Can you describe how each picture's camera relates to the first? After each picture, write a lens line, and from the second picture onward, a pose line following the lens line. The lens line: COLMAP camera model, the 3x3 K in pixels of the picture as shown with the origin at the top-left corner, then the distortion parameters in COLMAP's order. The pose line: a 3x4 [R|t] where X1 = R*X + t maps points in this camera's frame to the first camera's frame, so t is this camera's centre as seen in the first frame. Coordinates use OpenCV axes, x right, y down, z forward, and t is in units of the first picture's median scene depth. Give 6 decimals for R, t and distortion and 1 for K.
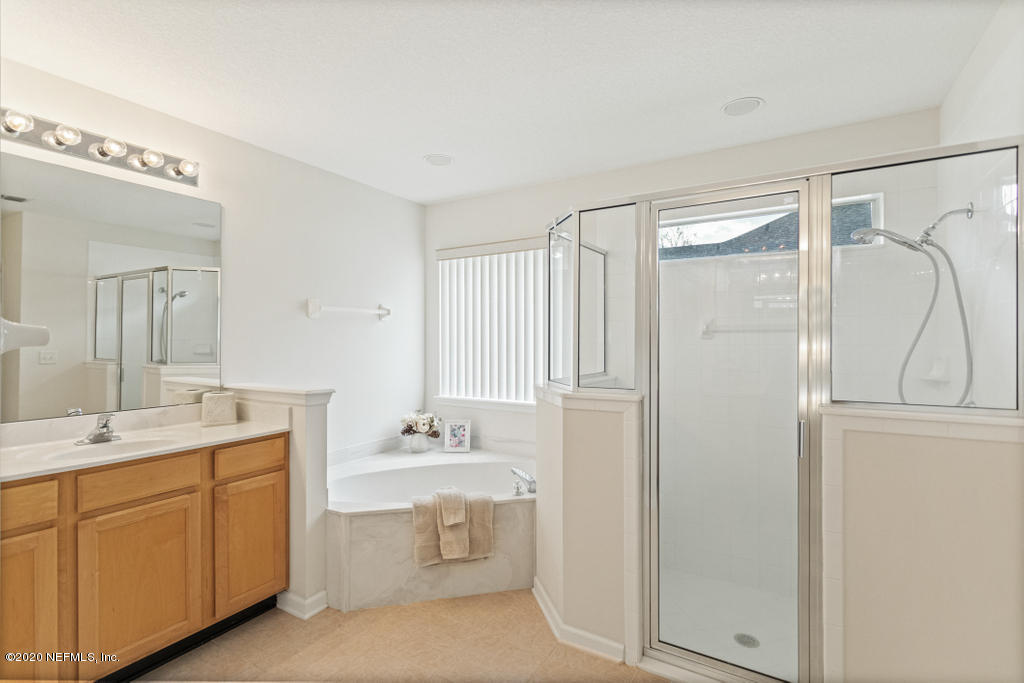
lens RADIAL K [[481.5, 0, 516.1], [0, 481.5, 341.6], [0, 0, 1]] dist [-0.003769, 0.000300]
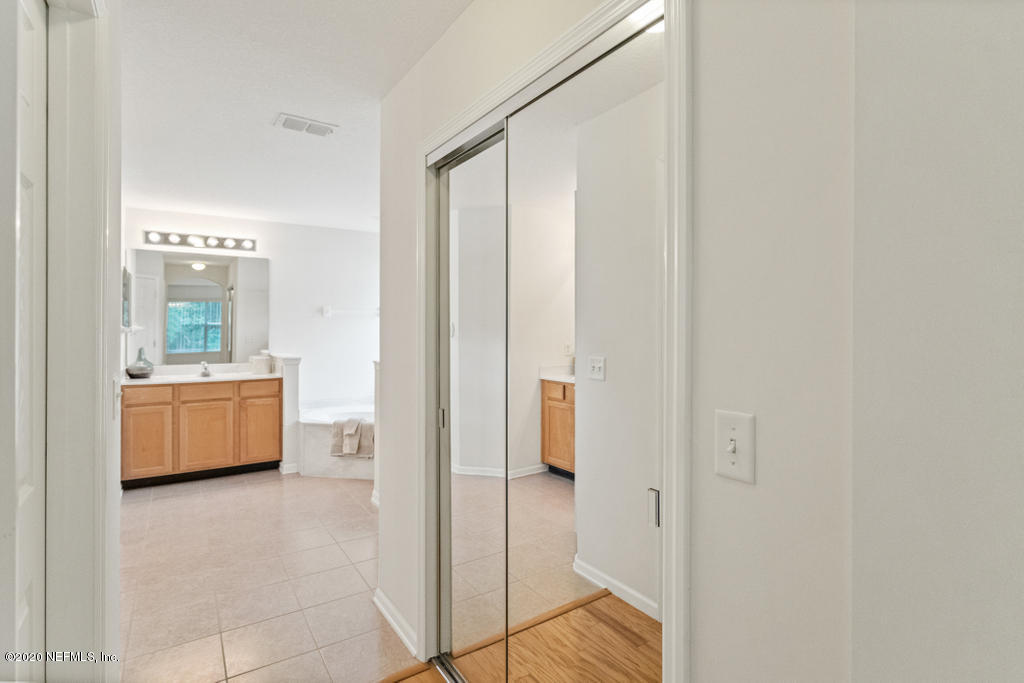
lens RADIAL K [[481.5, 0, 501.6], [0, 481.5, 335.3], [0, 0, 1]] dist [-0.003769, 0.000300]
pose [[0.906509, 0.009160, -0.422087, 1.140576], [-0.004269, 0.999912, 0.012531, -0.011438], [0.422165, -0.009558, 0.906469, -0.374320]]
